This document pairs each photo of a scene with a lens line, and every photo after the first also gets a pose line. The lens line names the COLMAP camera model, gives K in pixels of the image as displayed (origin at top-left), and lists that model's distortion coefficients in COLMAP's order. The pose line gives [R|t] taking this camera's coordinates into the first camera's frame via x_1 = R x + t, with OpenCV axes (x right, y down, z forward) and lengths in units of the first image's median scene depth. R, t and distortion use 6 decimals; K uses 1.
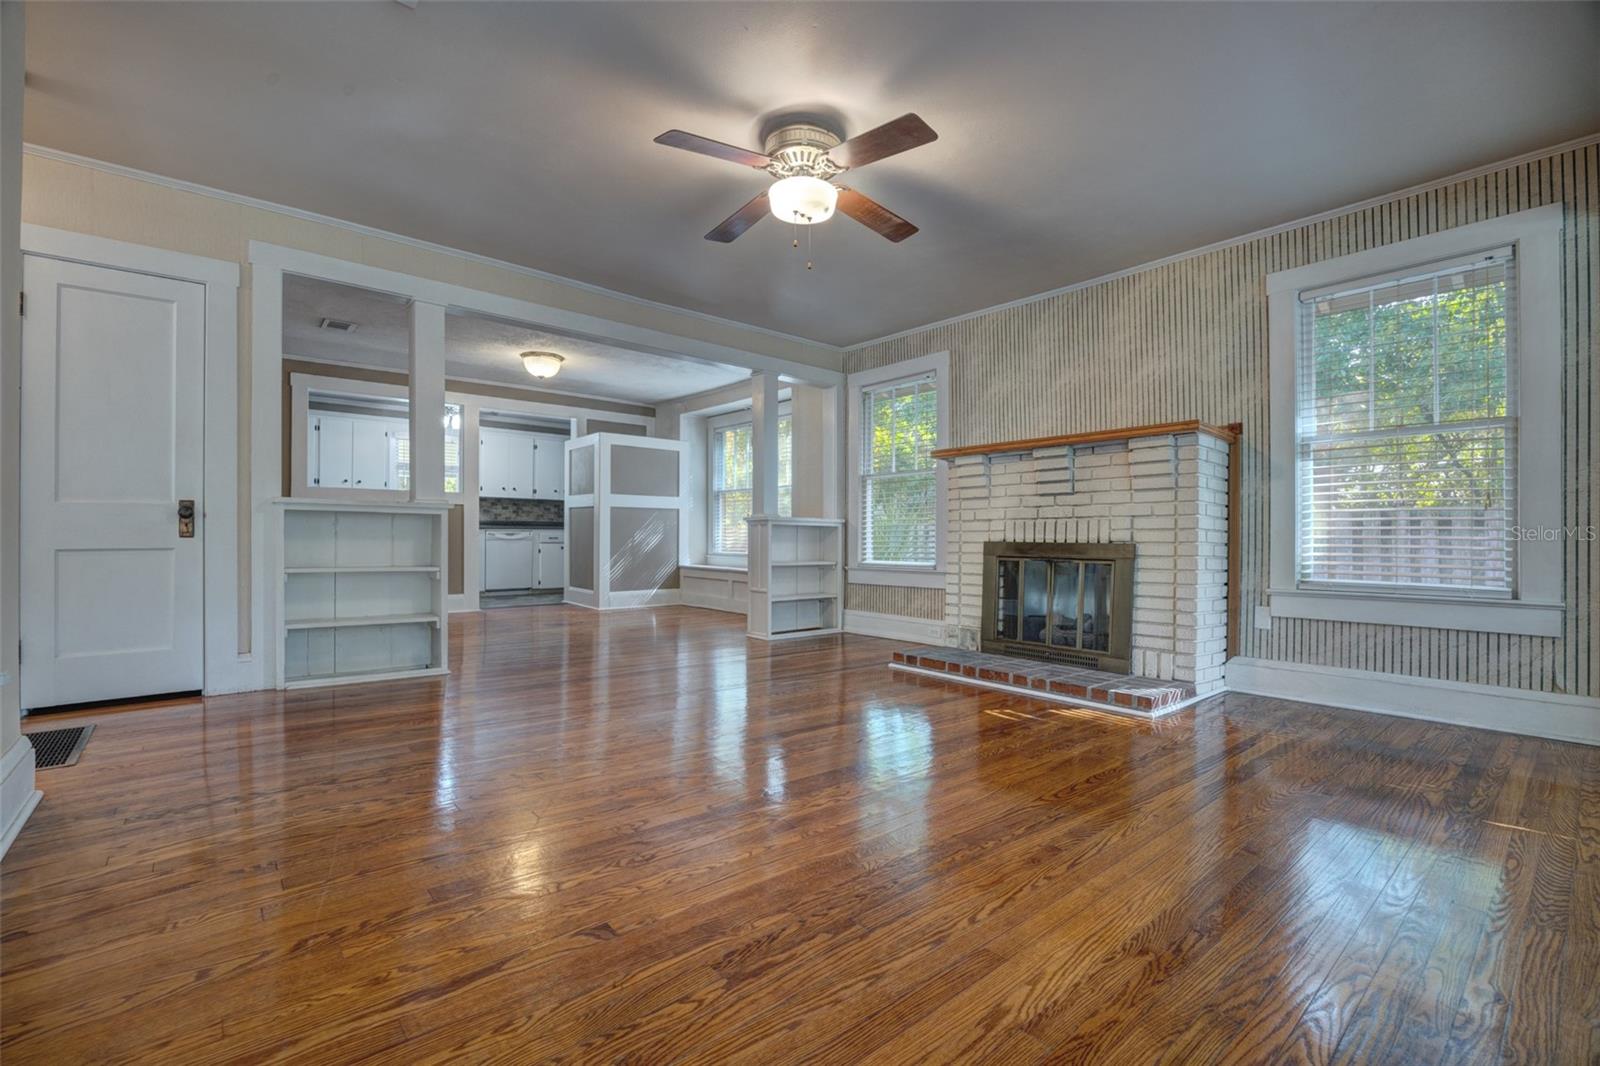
lens RADIAL K [[712.9, 0, 800.0], [0, 712.9, 533.0], [0, 0, 1]] dist [-0.016321, 0.000037]
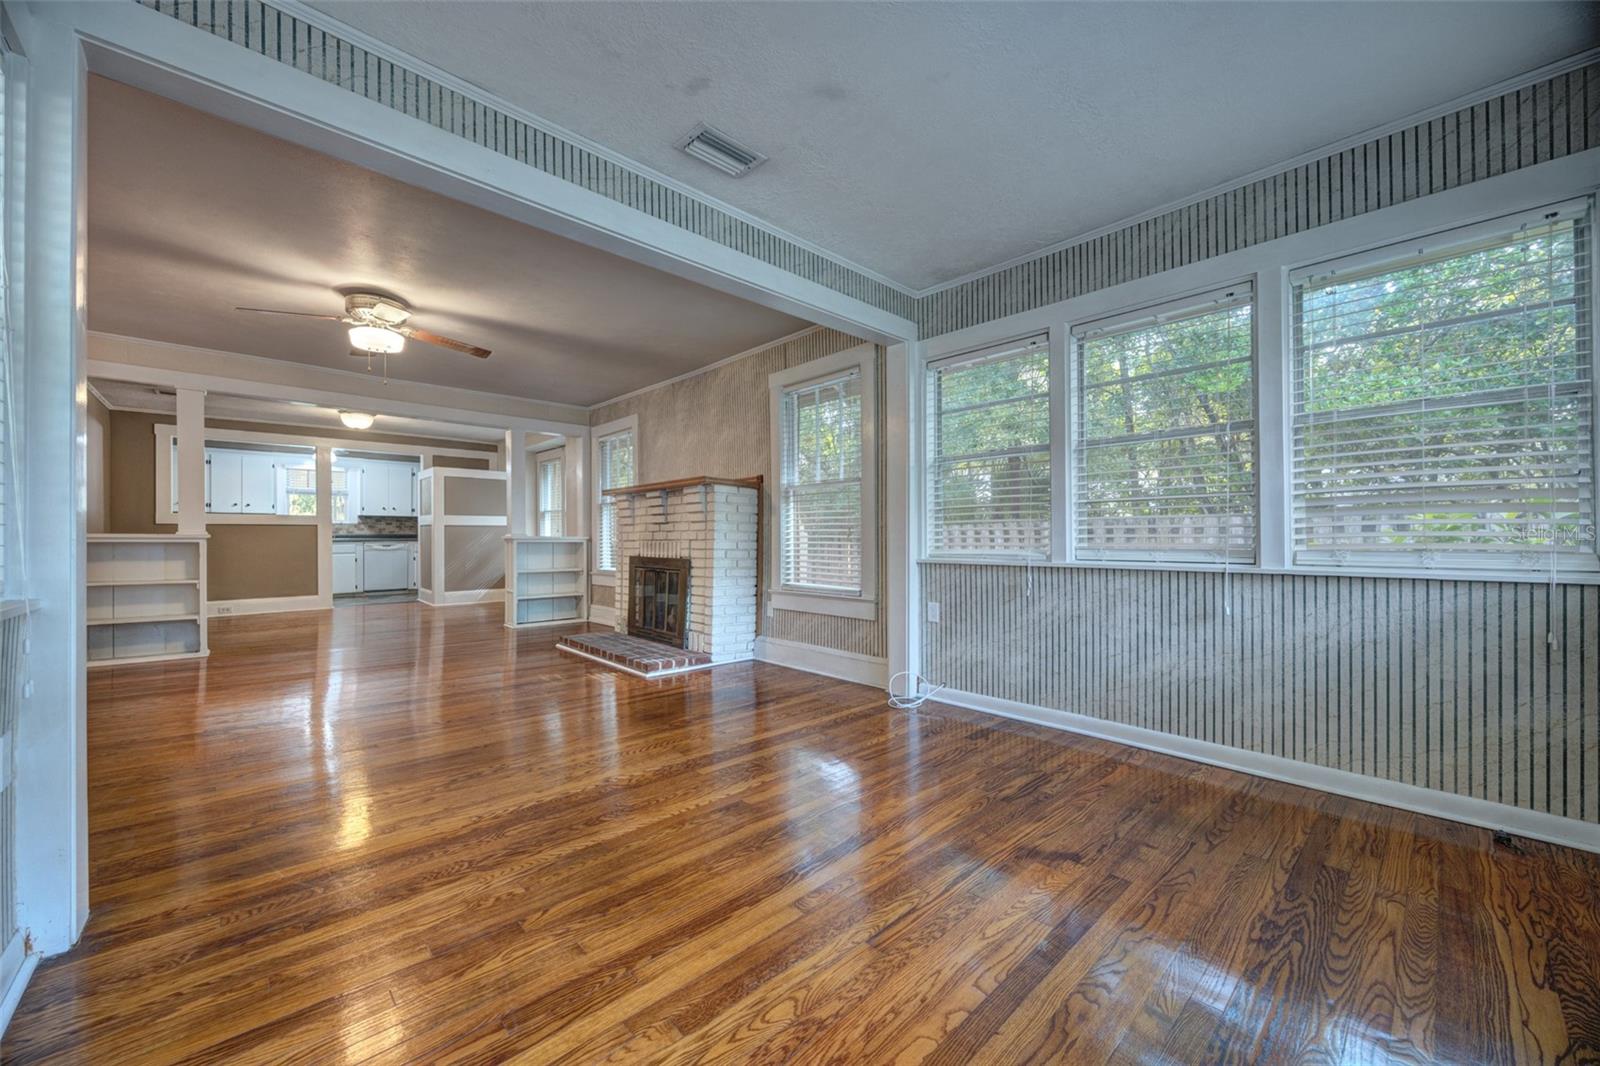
lens RADIAL K [[615.2, 0, 799.3], [0, 615.2, 537.9], [0, 0, 1]] dist [0.001056, 0.000022]
pose [[0.998666, -0.009863, 0.050684, 0.565828], [0.009393, 0.999911, 0.009495, -0.034181], [-0.050773, -0.009006, 0.998670, -0.239052]]
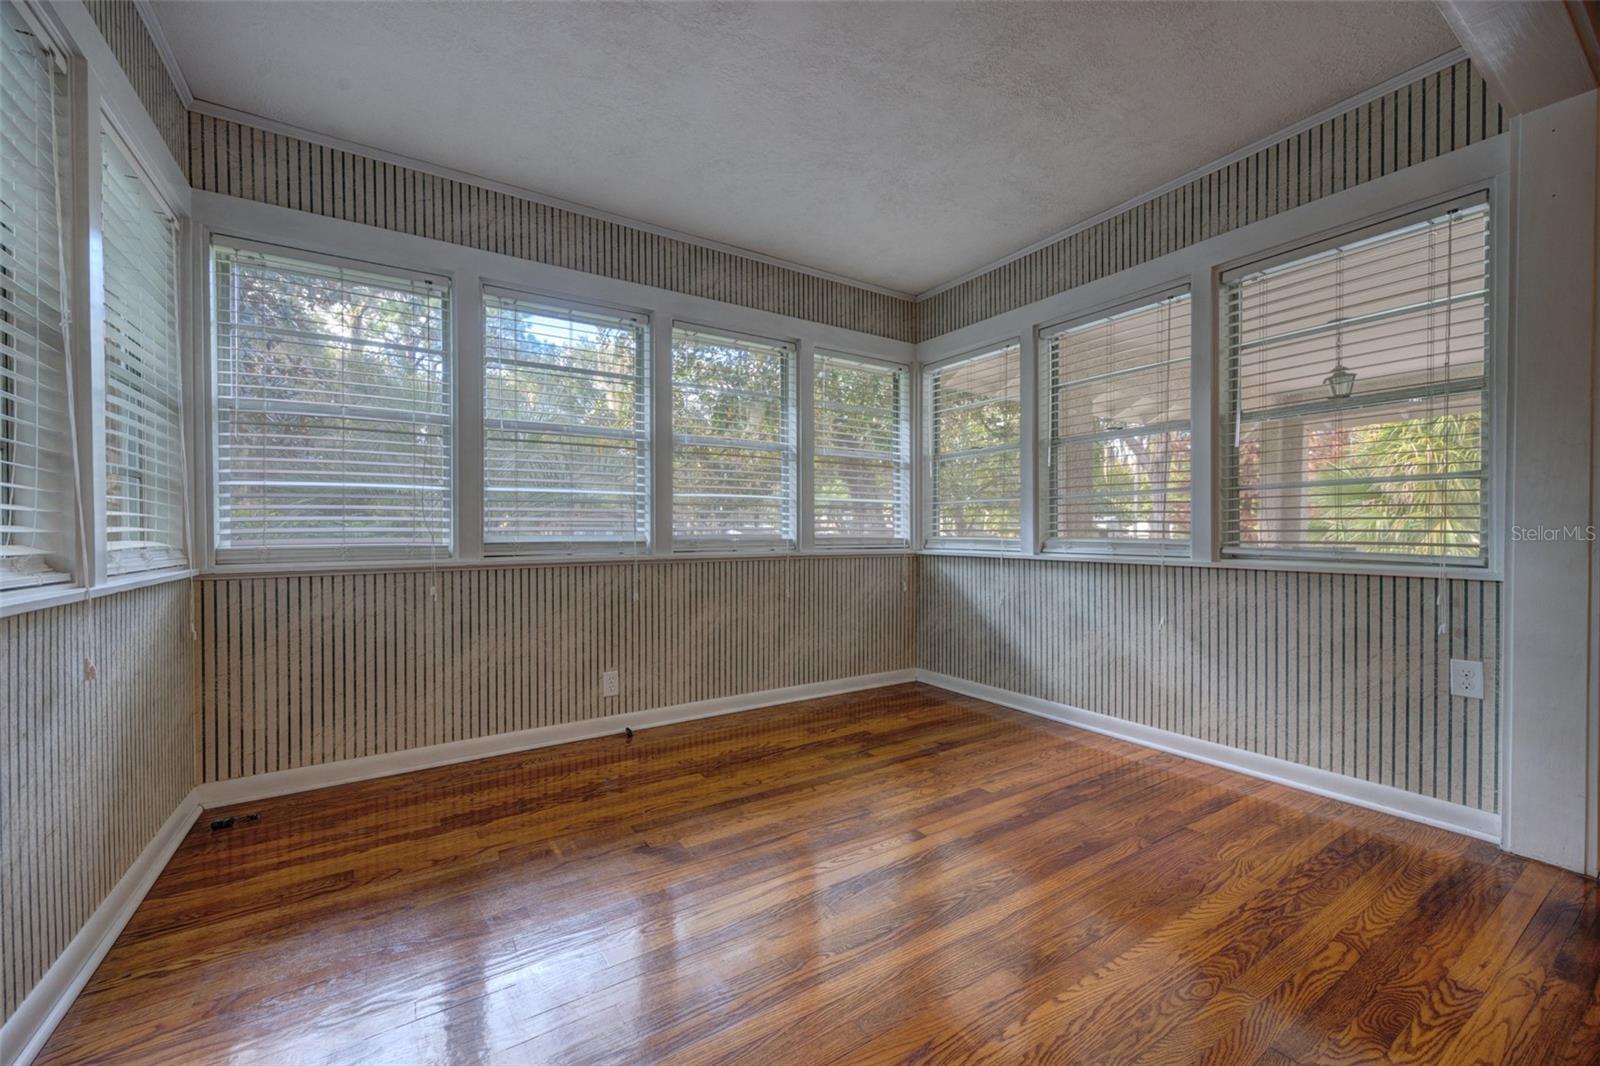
lens RADIAL K [[615.2, 0, 799.3], [0, 615.2, 537.9], [0, 0, 1]] dist [0.001056, 0.000022]
pose [[-0.992389, -0.001687, 0.123129, 0.616094], [-0.000899, 0.999979, 0.006459, -0.028952], [-0.123137, 0.006299, -0.992370, 0.613162]]
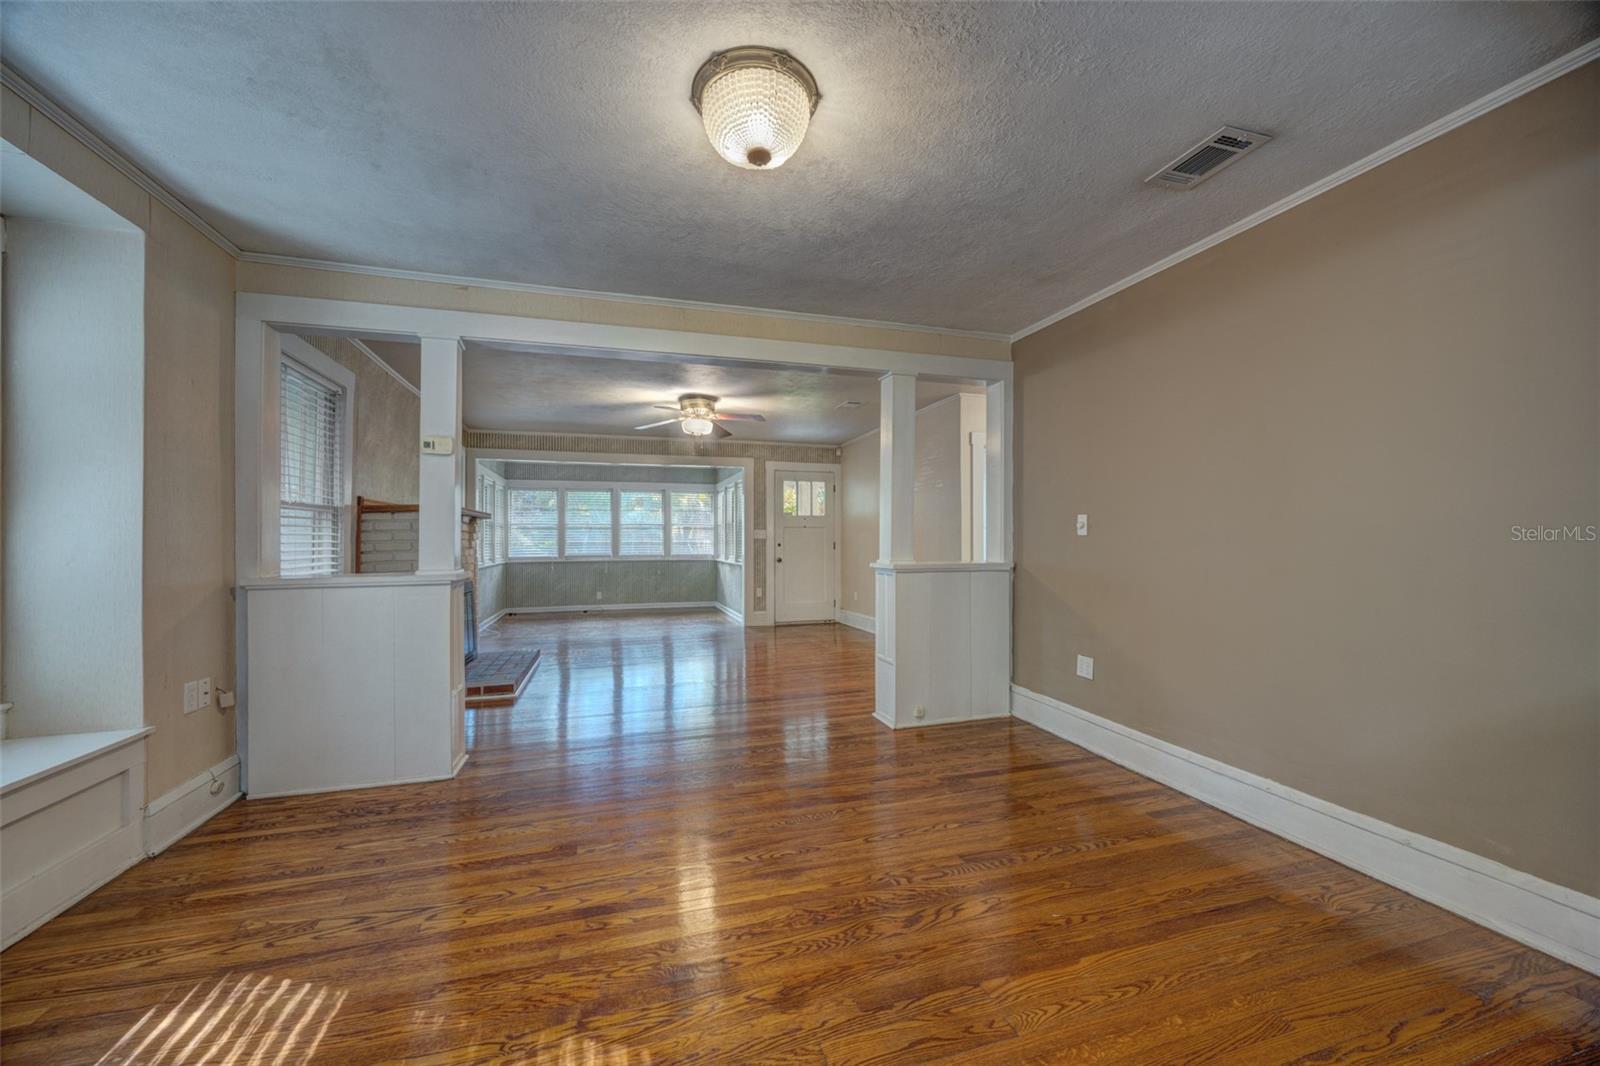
lens RADIAL K [[615.2, 0, 799.3], [0, 615.2, 537.9], [0, 0, 1]] dist [0.001056, 0.000022]
pose [[-0.921823, -0.004789, 0.387582, -0.728408], [-0.006769, 0.999970, -0.003743, -0.083105], [-0.387552, -0.006074, -0.921828, 1.862273]]
